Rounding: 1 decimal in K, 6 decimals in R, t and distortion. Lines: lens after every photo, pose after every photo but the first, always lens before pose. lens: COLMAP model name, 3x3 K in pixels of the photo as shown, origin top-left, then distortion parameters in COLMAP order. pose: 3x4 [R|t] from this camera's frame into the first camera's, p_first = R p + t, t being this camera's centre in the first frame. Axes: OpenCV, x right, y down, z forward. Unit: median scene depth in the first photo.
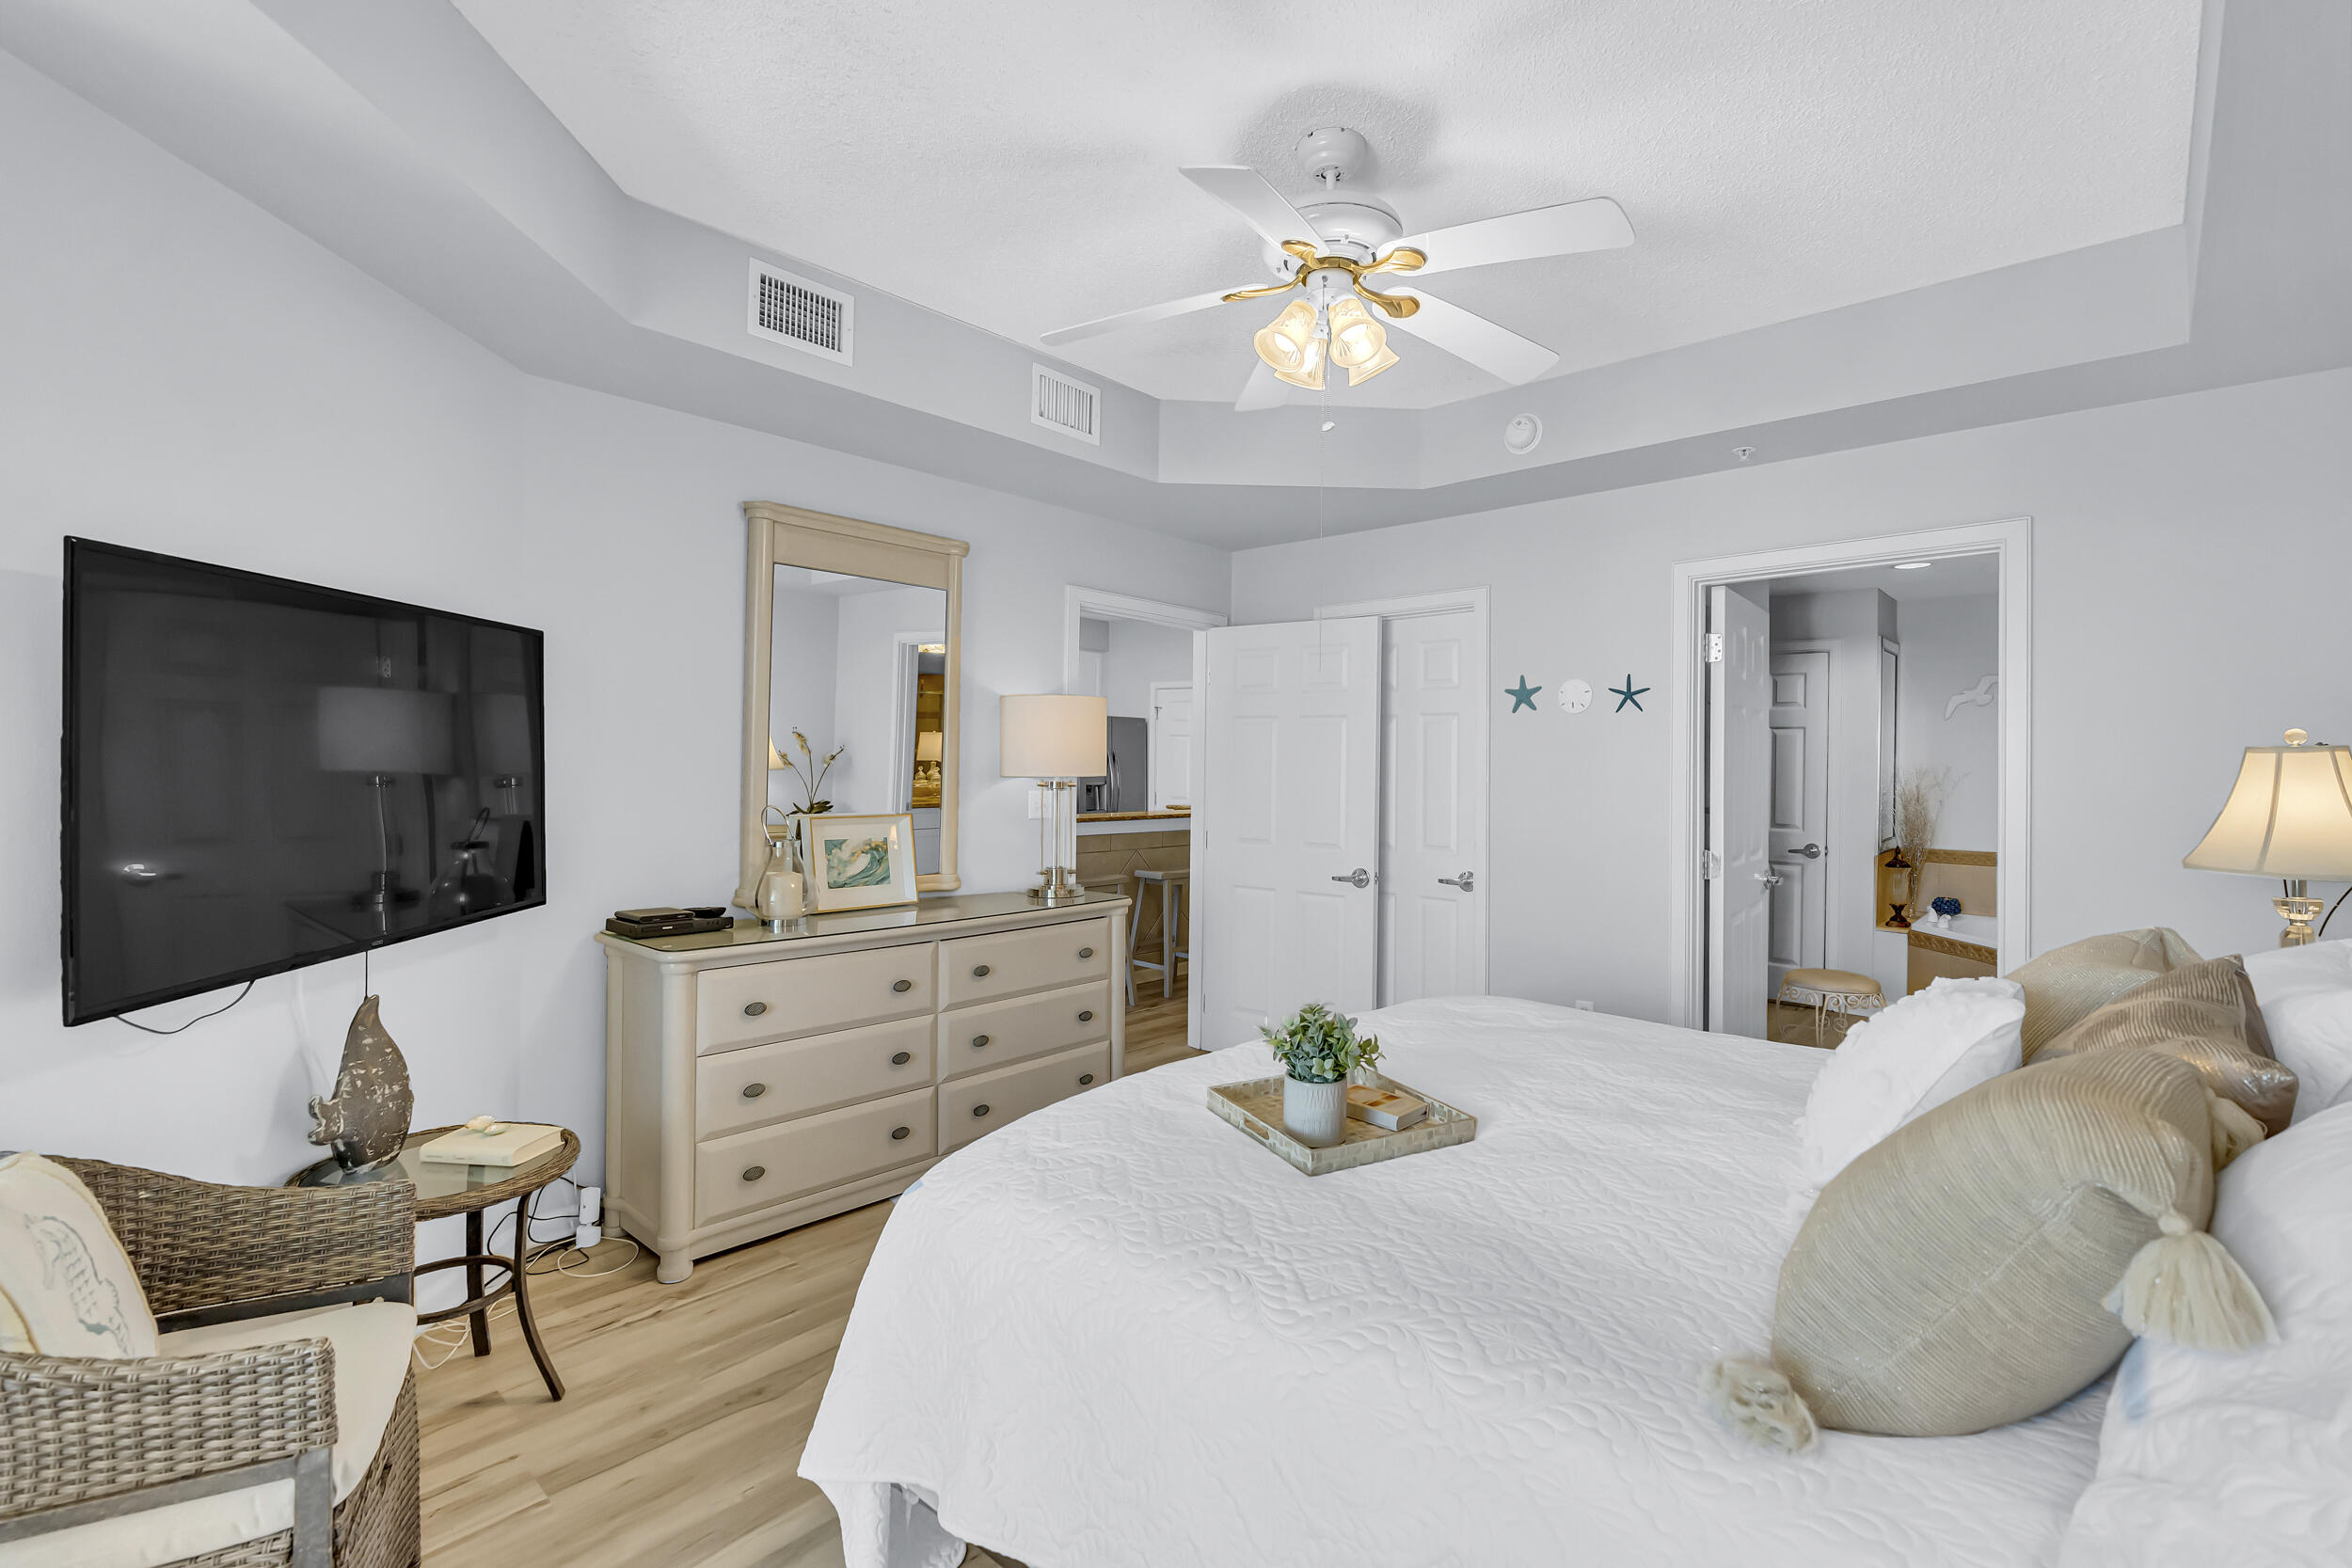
lens RADIAL K [[1108.5, 0, 1183.1], [0, 1108.5, 756.0], [0, 0, 1]] dist [0.007609, 0.000885]
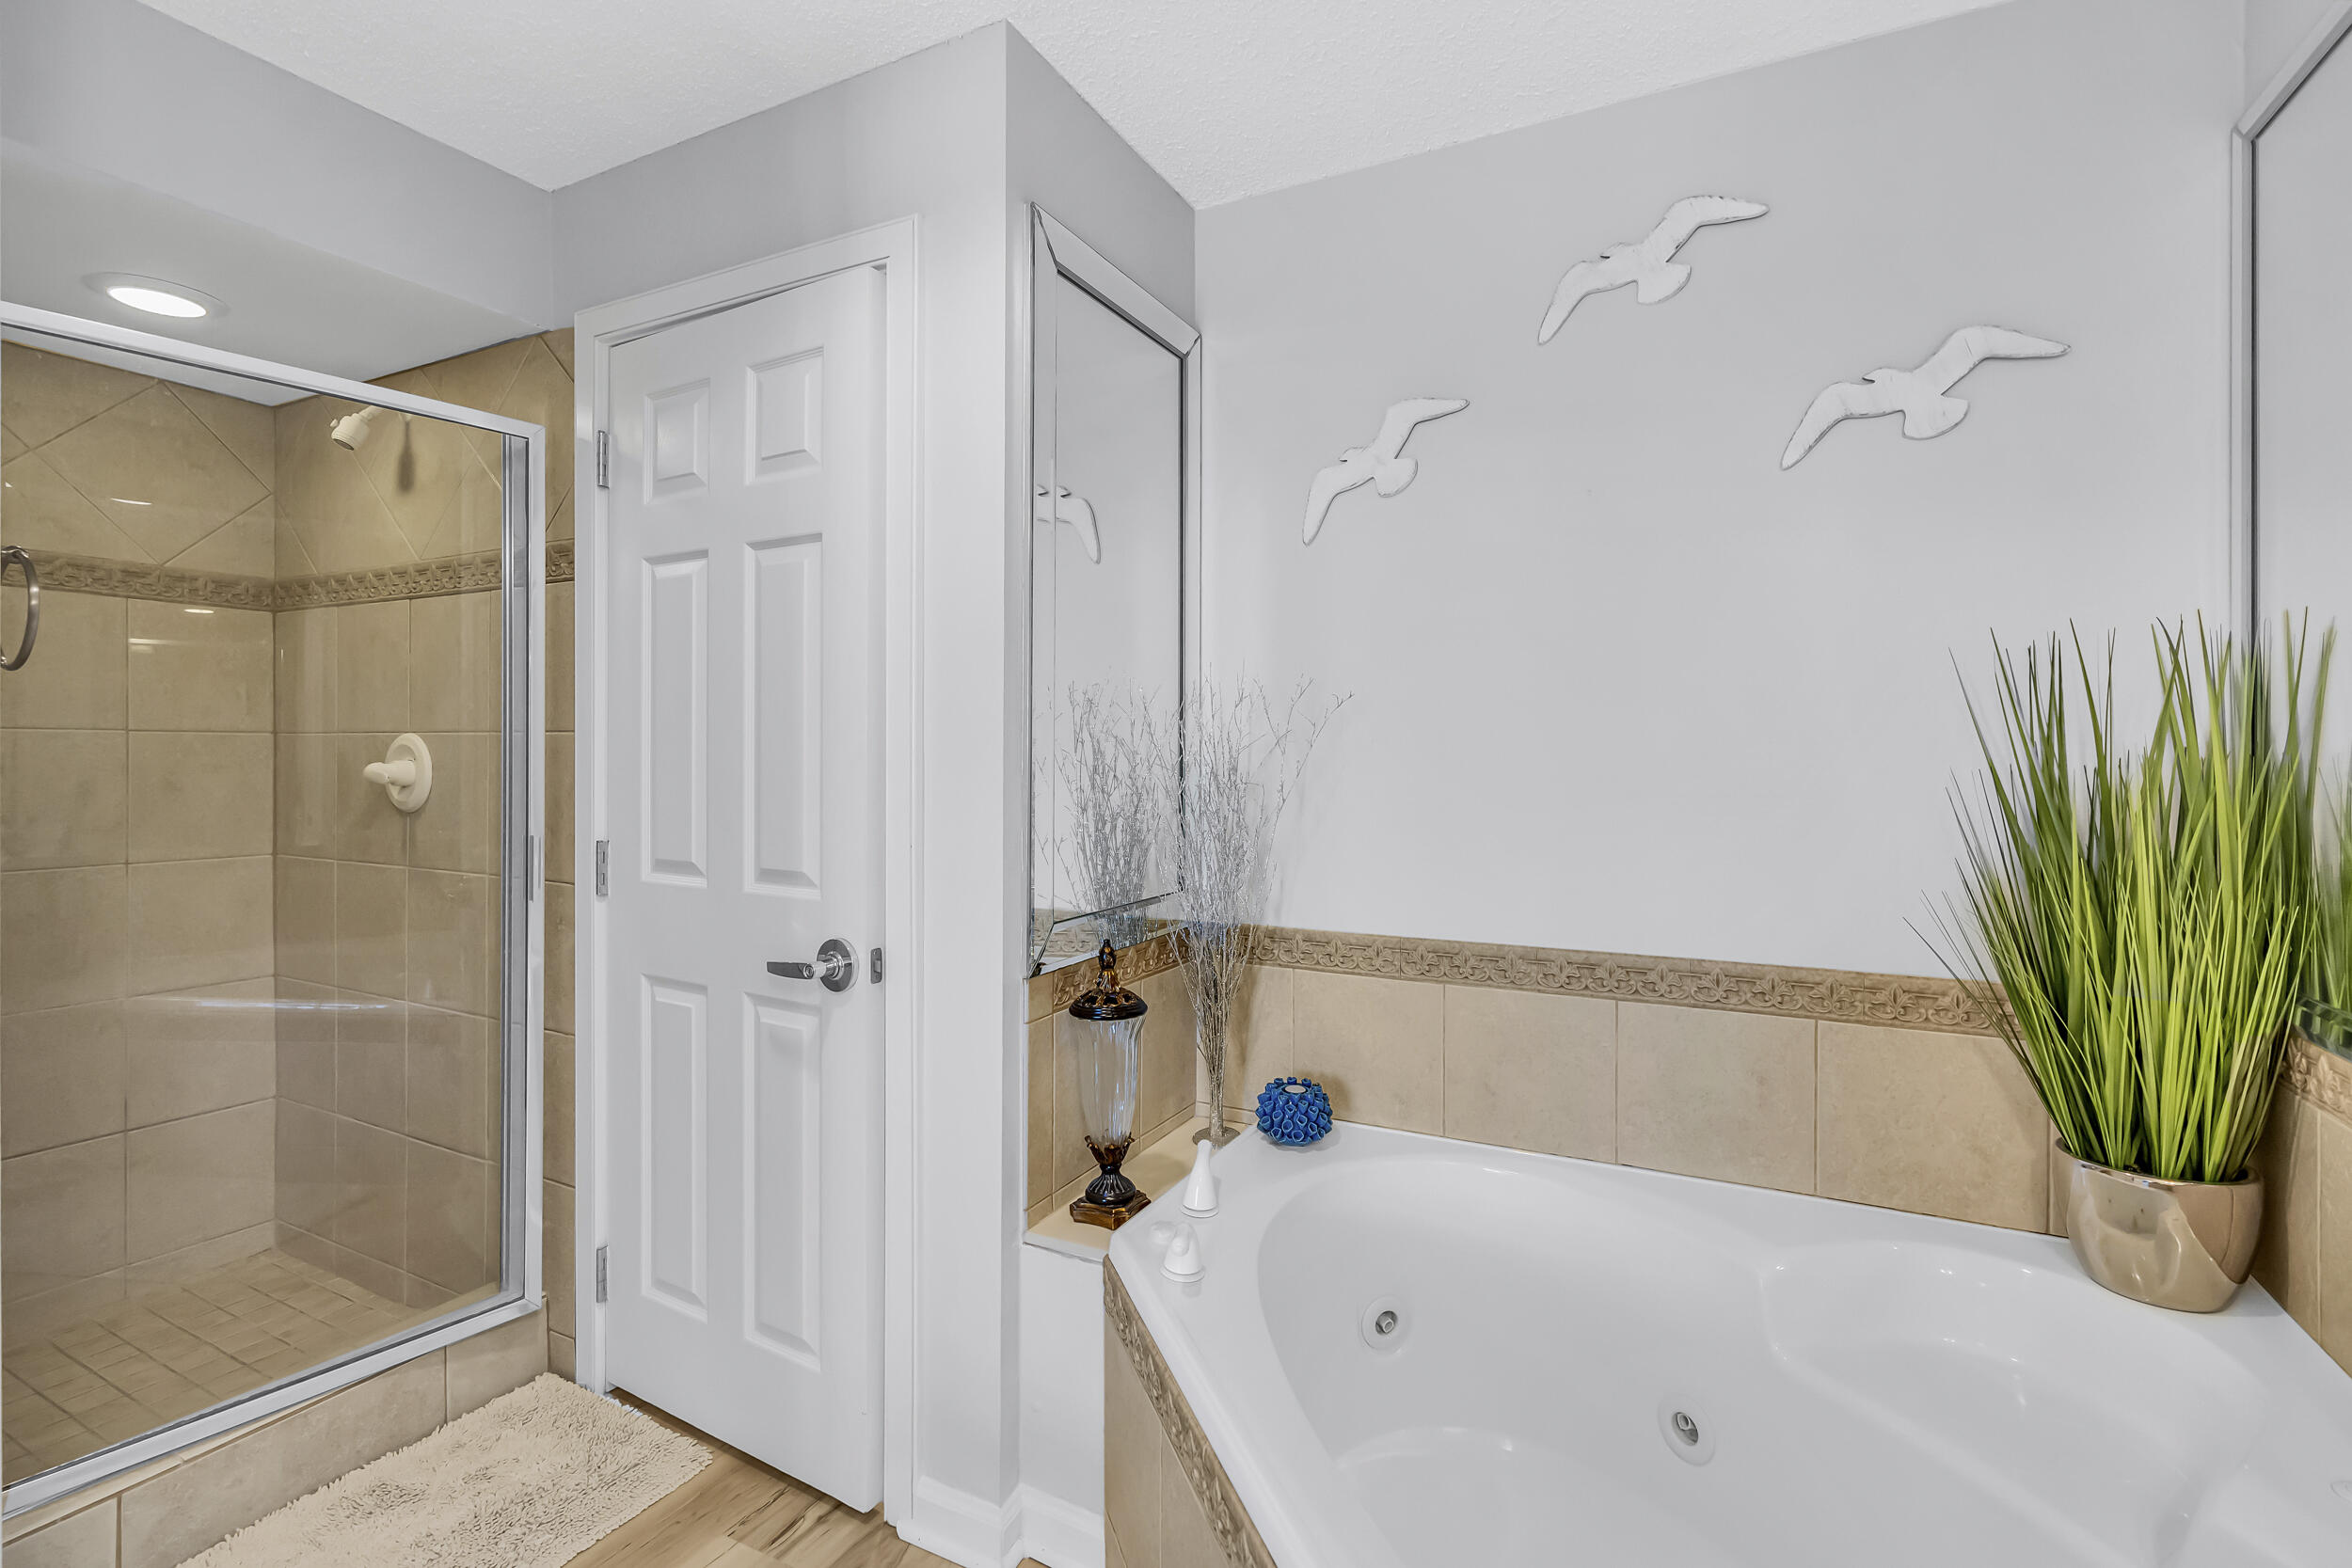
lens RADIAL K [[1108.5, 0, 1183.1], [0, 1108.5, 756.0], [0, 0, 1]] dist [0.007609, 0.000885]
pose [[0.964139, -0.003216, 0.265379, 0.582397], [0.004381, 0.999983, -0.003800, 0.034631], [-0.265362, 0.004827, 0.964137, 0.713555]]
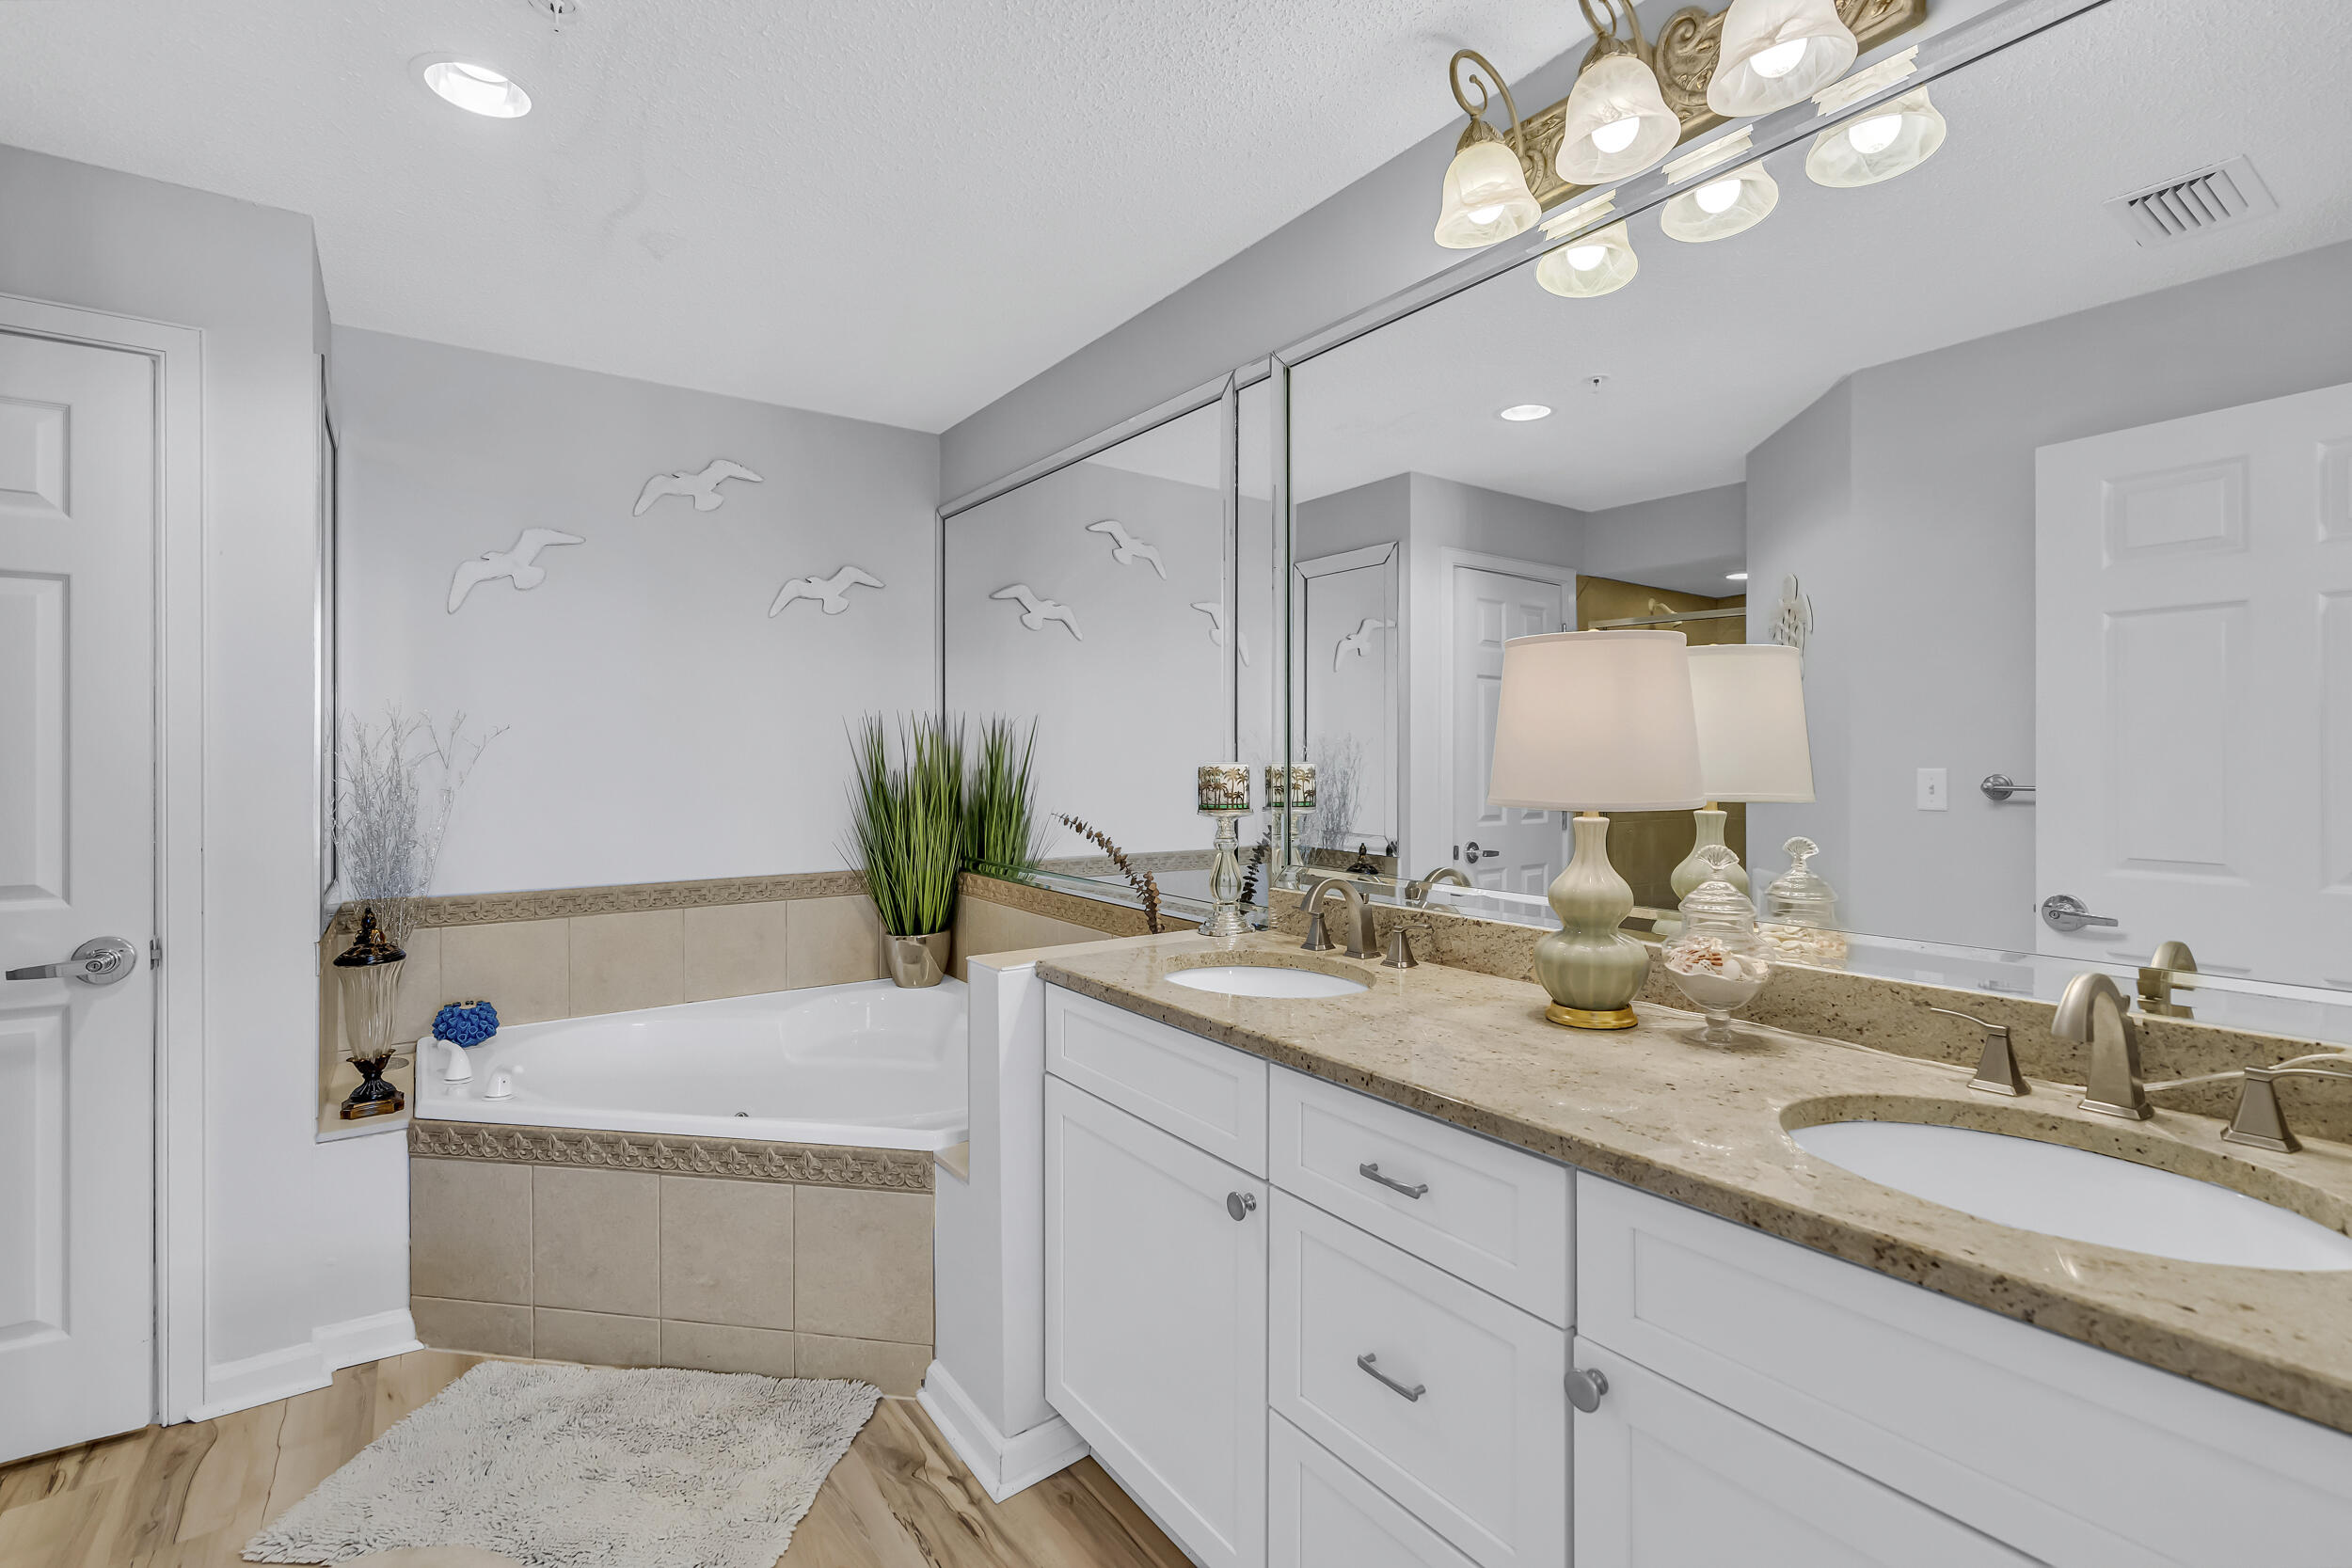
lens RADIAL K [[1068.5, 0, 1171.3], [0, 1068.5, 737.7], [0, 0, 1]] dist [-0.000015, 0.000178]
pose [[0.214665, 0.010928, 0.976627, 0.332839], [0.006744, 0.999897, -0.012670, 0.027934], [-0.976665, 0.009306, 0.214569, 0.640634]]
